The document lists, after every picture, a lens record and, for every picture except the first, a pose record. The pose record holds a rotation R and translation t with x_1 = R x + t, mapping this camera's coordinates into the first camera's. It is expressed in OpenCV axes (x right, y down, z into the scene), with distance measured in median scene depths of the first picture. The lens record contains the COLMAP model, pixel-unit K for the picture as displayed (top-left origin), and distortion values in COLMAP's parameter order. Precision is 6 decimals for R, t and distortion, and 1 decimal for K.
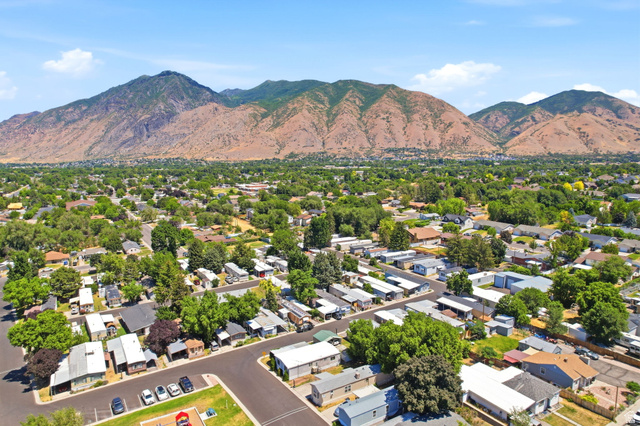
lens RADIAL K [[406.5, 0, 320.0], [0, 406.5, 213.0], [0, 0, 1]] dist [-0.064907, 0.053869]
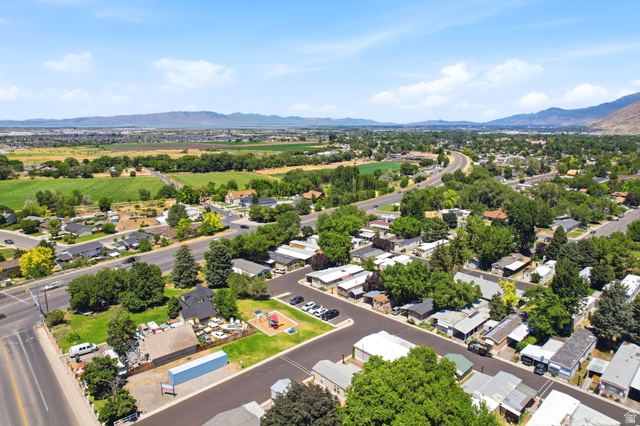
lens RADIAL K [[406.5, 0, 320.0], [0, 406.5, 213.0], [0, 0, 1]] dist [-0.064907, 0.053869]
pose [[0.186424, 0.208581, -0.960073, 0.651868], [-0.128725, 0.973965, 0.186604, -0.081489], [0.974000, 0.088798, 0.208421, 0.582491]]
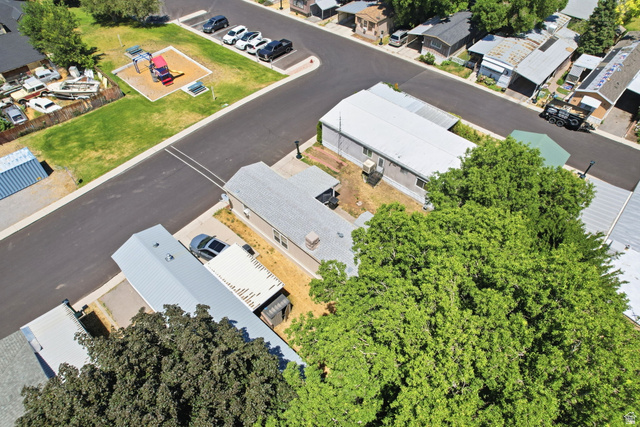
lens RADIAL K [[406.5, 0, 320.0], [0, 406.5, 213.5], [0, 0, 1]] dist [-0.064907, 0.053869]
pose [[0.266715, 0.729620, -0.629697, 0.236964], [-0.131473, 0.674801, 0.726194, 0.107814], [0.954766, -0.110898, 0.275905, 0.729562]]
